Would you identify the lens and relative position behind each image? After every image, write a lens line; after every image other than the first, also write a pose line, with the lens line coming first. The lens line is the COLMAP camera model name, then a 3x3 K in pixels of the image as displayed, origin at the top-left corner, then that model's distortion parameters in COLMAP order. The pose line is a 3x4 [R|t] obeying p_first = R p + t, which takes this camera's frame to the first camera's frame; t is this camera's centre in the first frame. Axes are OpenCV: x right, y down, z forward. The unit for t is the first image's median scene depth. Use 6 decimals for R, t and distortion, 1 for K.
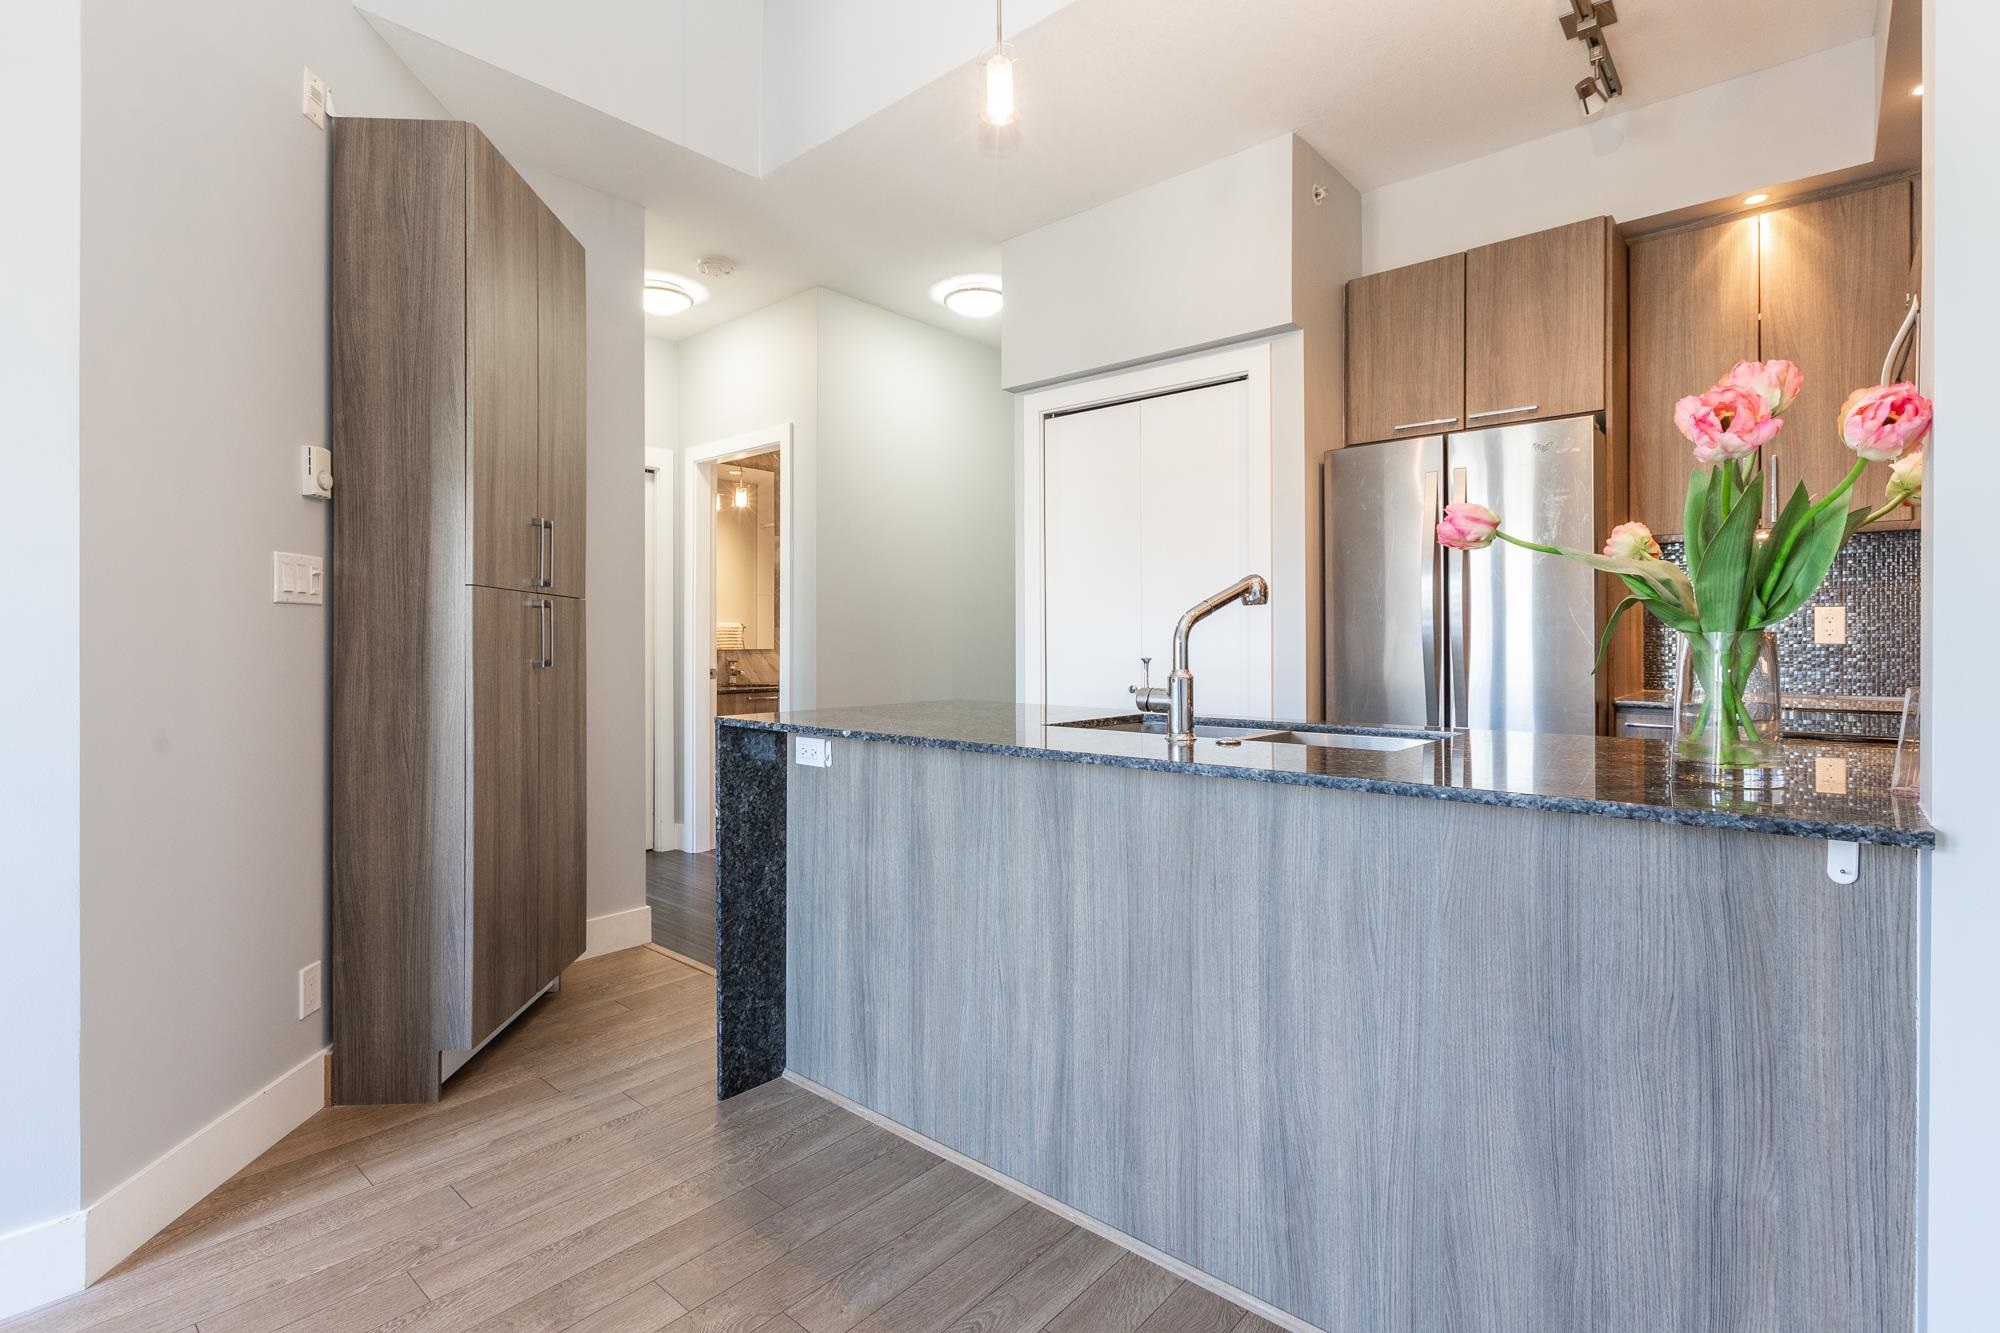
lens RADIAL K [[909.9, 0, 926.9], [0, 909.9, 639.5], [0, 0, 1]] dist [-0.000378, 0.000327]
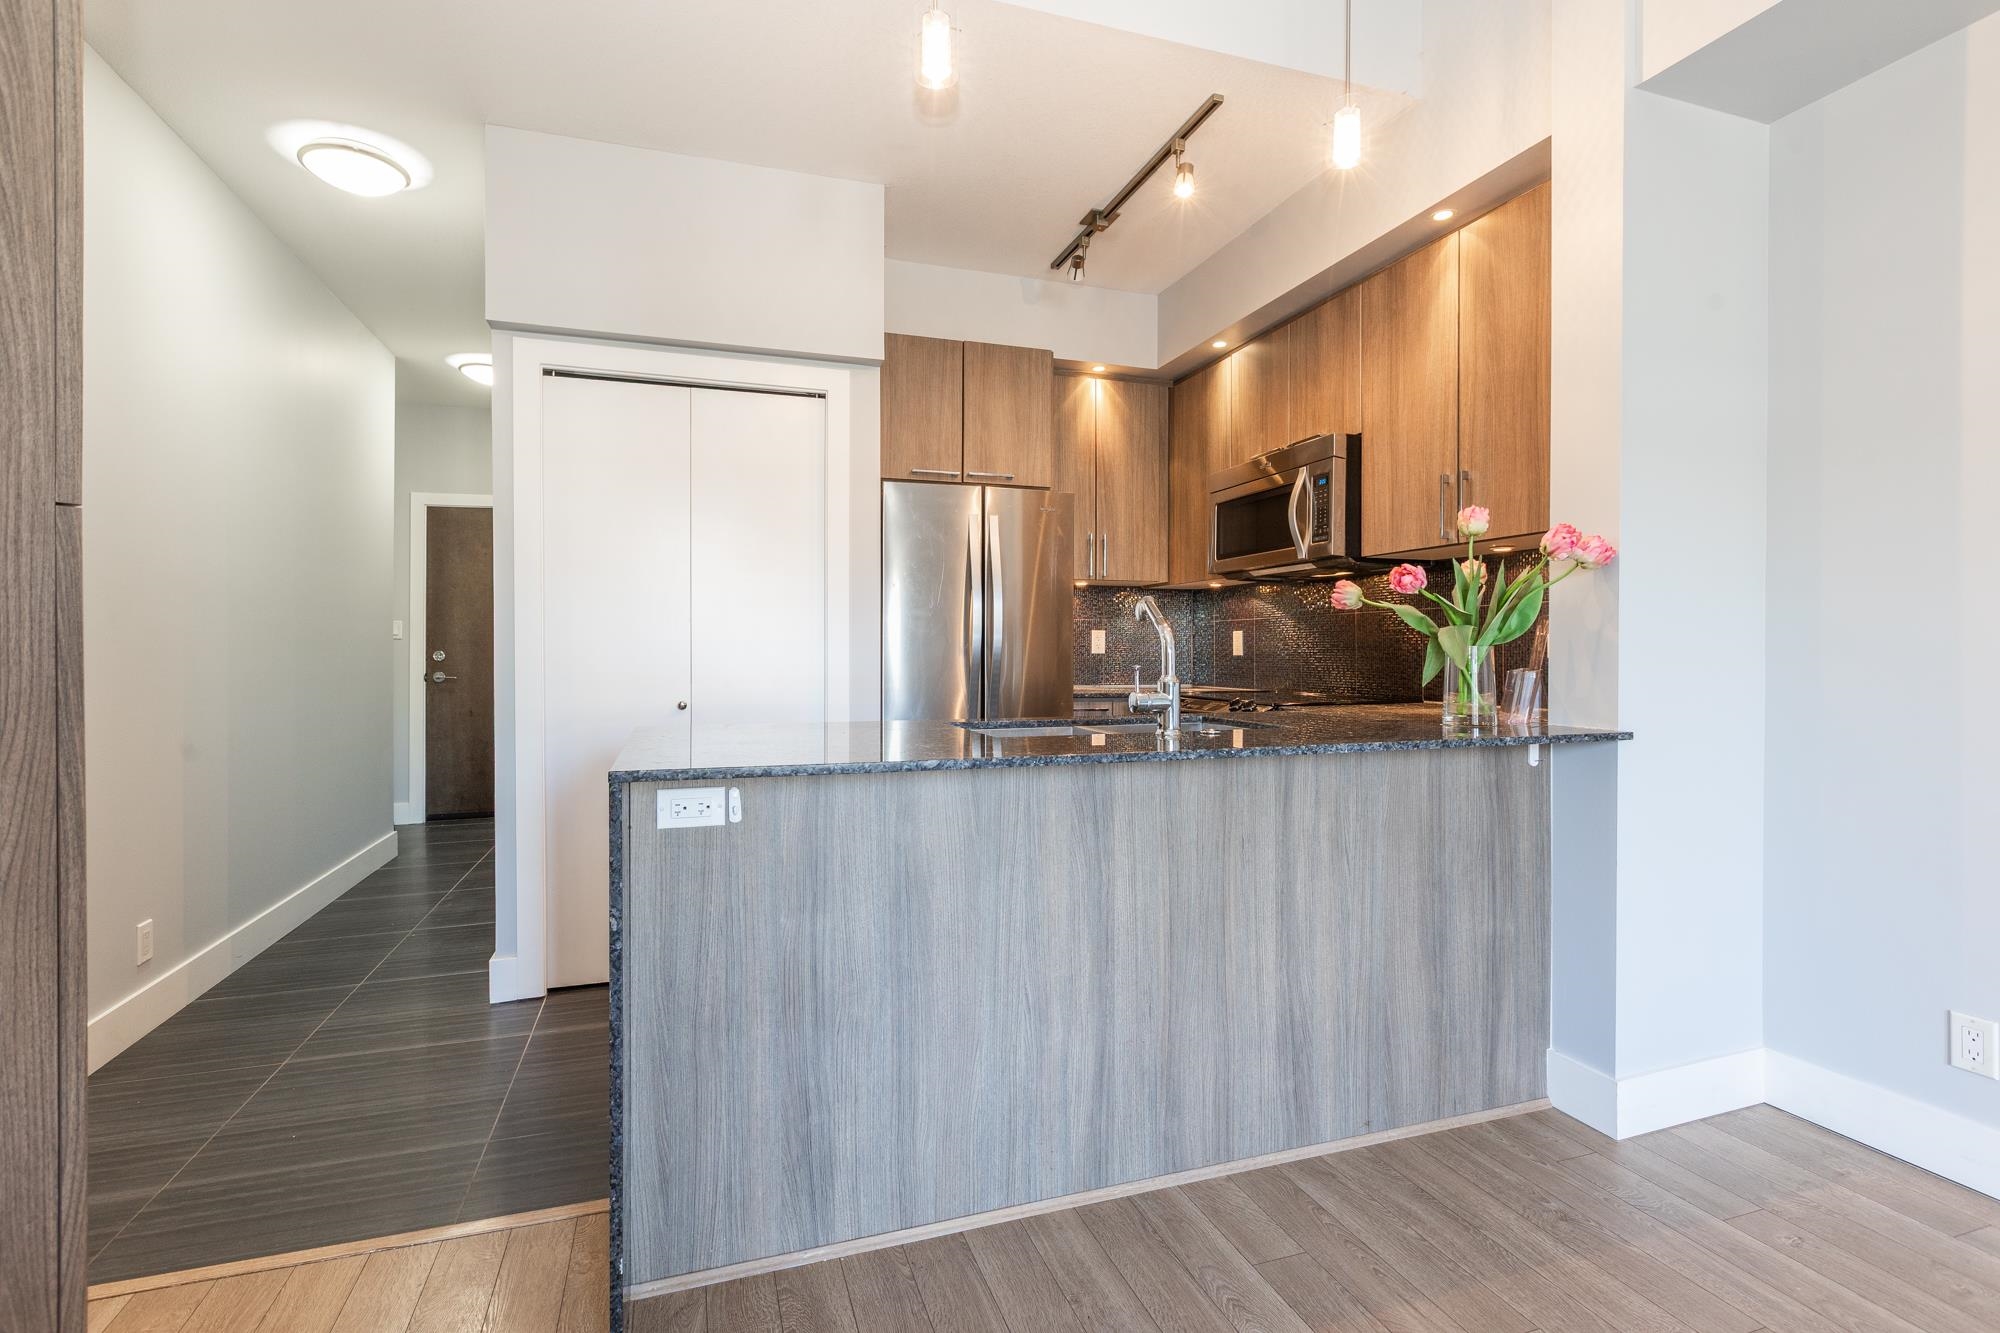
lens RADIAL K [[909.9, 0, 995.2], [0, 909.9, 652.9], [0, 0, 1]] dist [-0.000378, 0.000327]
pose [[0.501857, -0.000299, 0.864950, -0.815568], [-0.000083, 1.000000, 0.000394, 0.003460], [-0.864950, -0.000270, 0.501857, 0.580637]]
